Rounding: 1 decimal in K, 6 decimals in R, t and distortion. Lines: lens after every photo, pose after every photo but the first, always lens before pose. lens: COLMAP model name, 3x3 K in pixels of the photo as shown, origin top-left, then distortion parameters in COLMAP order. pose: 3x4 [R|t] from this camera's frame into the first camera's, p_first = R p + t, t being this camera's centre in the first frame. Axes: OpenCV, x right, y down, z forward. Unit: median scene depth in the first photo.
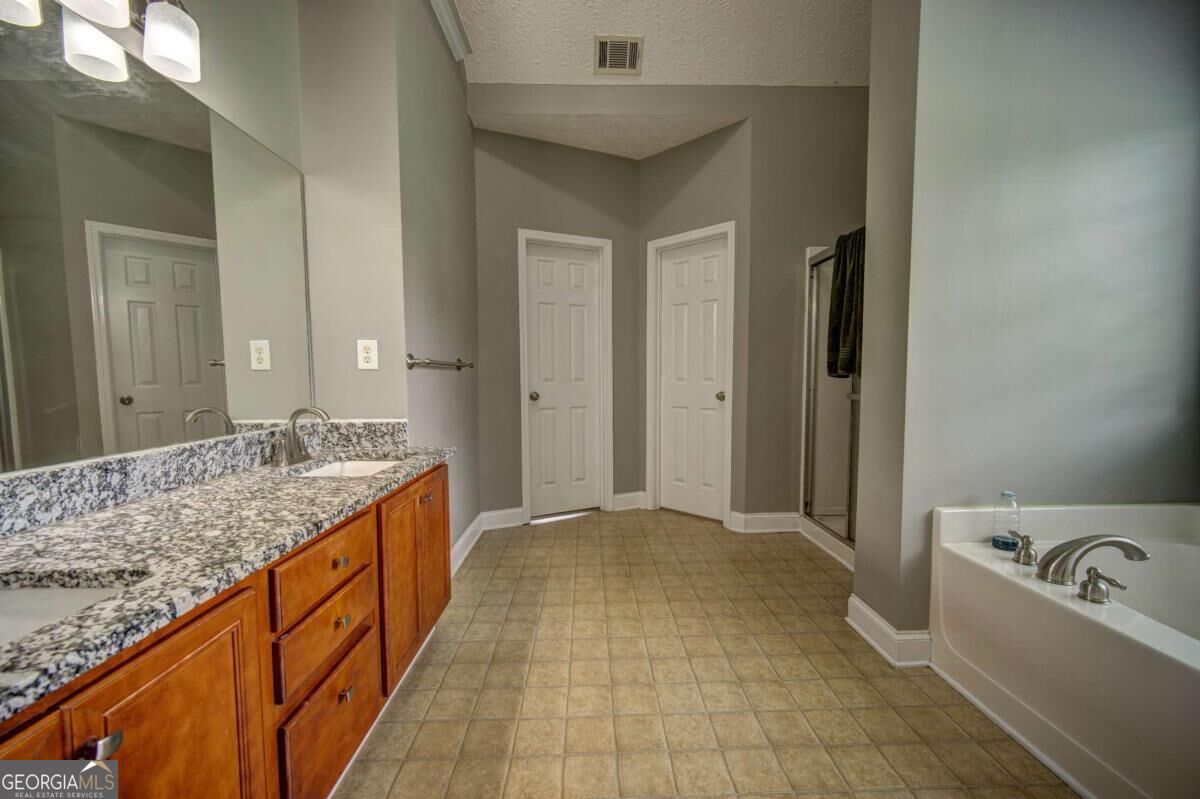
lens RADIAL K [[473.7, 0, 597.9], [0, 473.7, 404.9], [0, 0, 1]] dist [-0.002202, 0.000290]
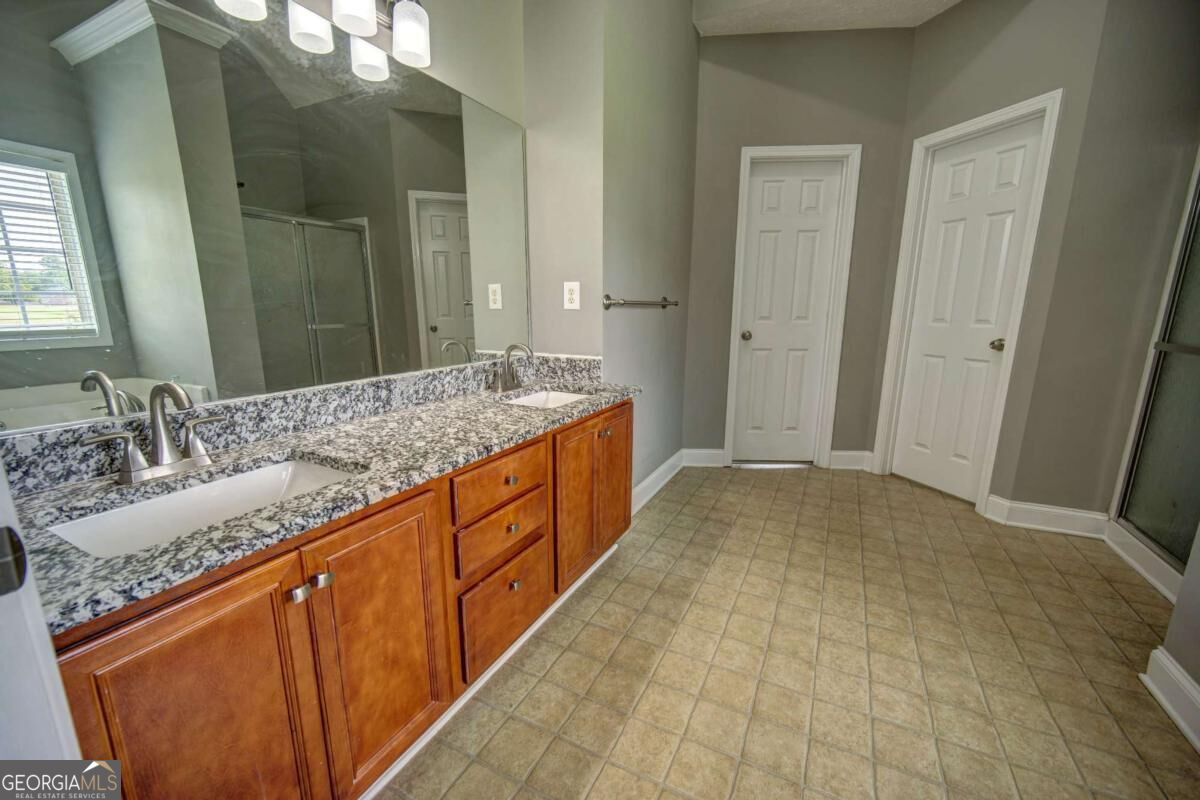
lens RADIAL K [[473.7, 0, 597.9], [0, 473.7, 405.4], [0, 0, 1]] dist [-0.002202, 0.000290]
pose [[0.877342, 0.103859, -0.468492, 0.149813], [-0.036023, 0.987797, 0.151522, -0.034217], [0.478512, -0.116060, 0.870377, 0.068988]]
